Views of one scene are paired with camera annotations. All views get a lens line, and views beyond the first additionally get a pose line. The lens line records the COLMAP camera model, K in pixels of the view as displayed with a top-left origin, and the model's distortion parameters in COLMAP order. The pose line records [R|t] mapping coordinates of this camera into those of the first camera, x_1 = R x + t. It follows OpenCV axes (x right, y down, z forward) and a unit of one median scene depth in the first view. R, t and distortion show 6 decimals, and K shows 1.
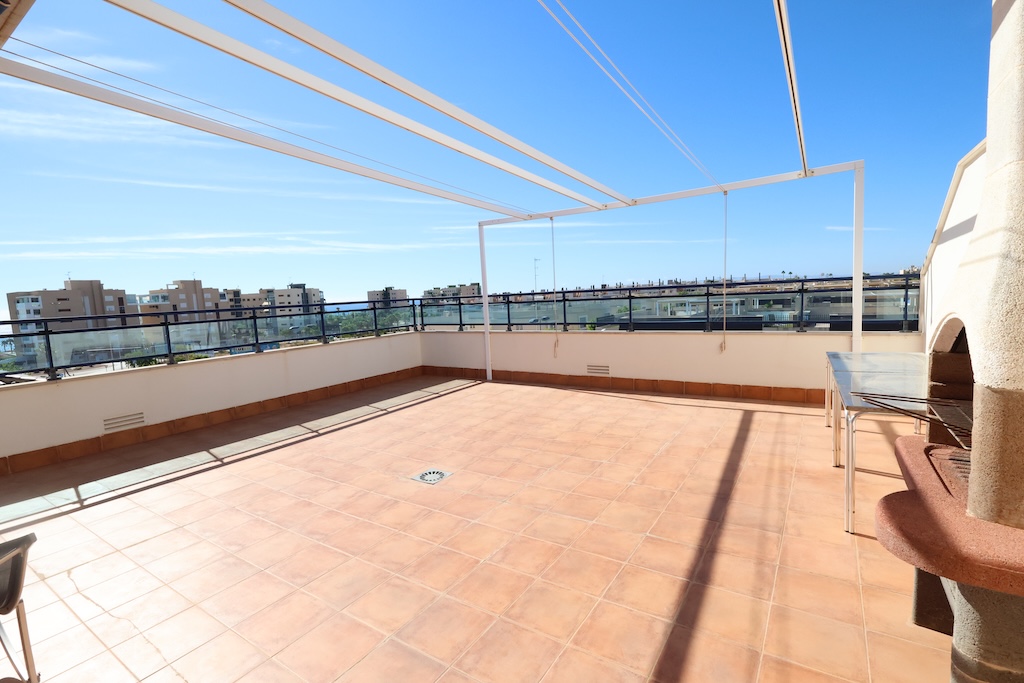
lens RADIAL K [[474.7, 0, 512.8], [0, 474.7, 342.2], [0, 0, 1]] dist [0.000494, 0.001004]
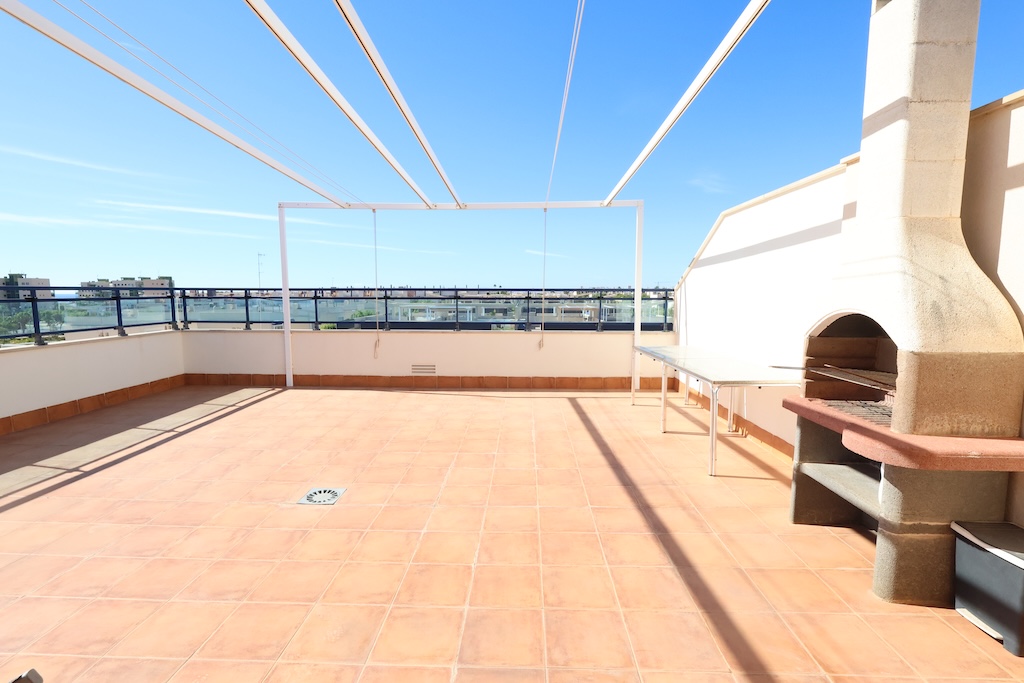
lens RADIAL K [[473.2, 0, 512.0], [0, 473.2, 341.5], [0, 0, 1]] dist [-0.000266, 0.000204]
pose [[0.848945, -0.002823, 0.528474, -0.265578], [0.009389, 0.999908, -0.009740, 0.015967], [-0.528398, 0.013230, 0.848894, 0.087576]]
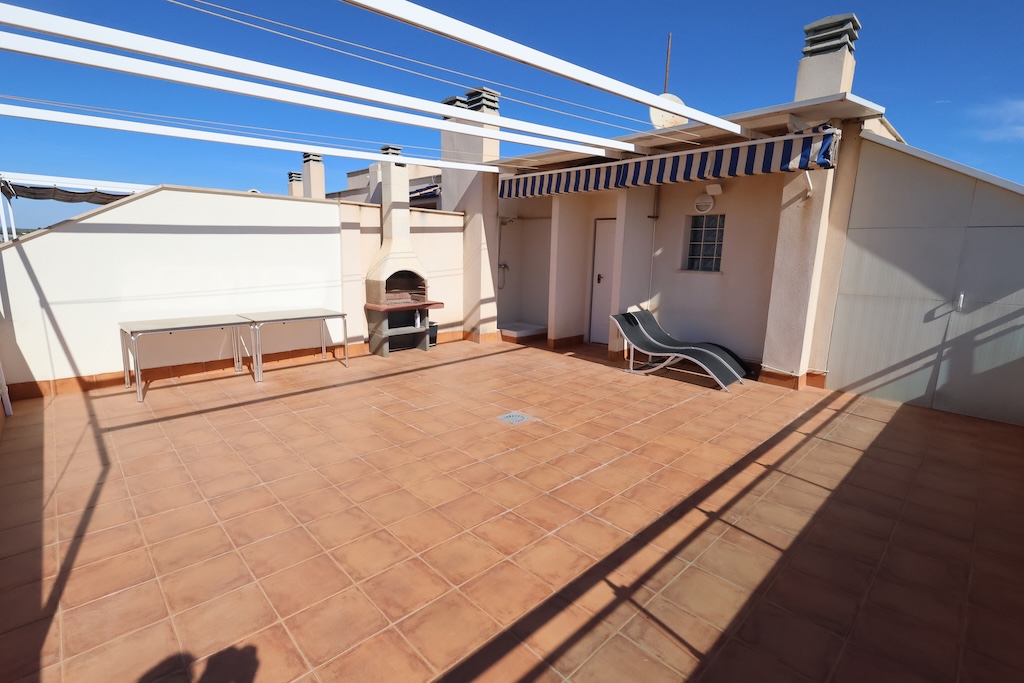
lens RADIAL K [[475.9, 0, 511.9], [0, 475.9, 342.6], [0, 0, 1]] dist [0.000338, -0.000002]
pose [[-0.975583, -0.010805, 0.219364, -0.345703], [0.050744, 0.960676, 0.272997, -0.184081], [-0.213687, 0.277463, -0.936671, 1.680770]]
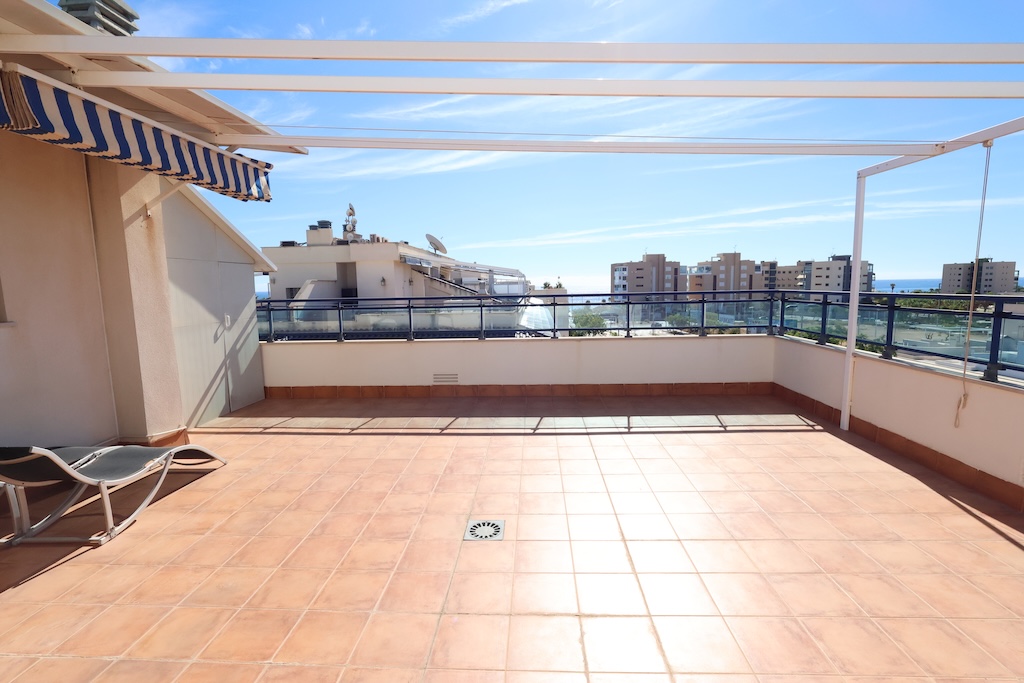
lens RADIAL K [[475.9, 0, 511.9], [0, 475.9, 342.6], [0, 0, 1]] dist [0.000338, -0.000002]
pose [[0.511952, 0.146612, -0.846410, 0.395173], [-0.096420, 0.988908, 0.112975, -0.101727], [0.853585, 0.023773, 0.520410, 0.499425]]
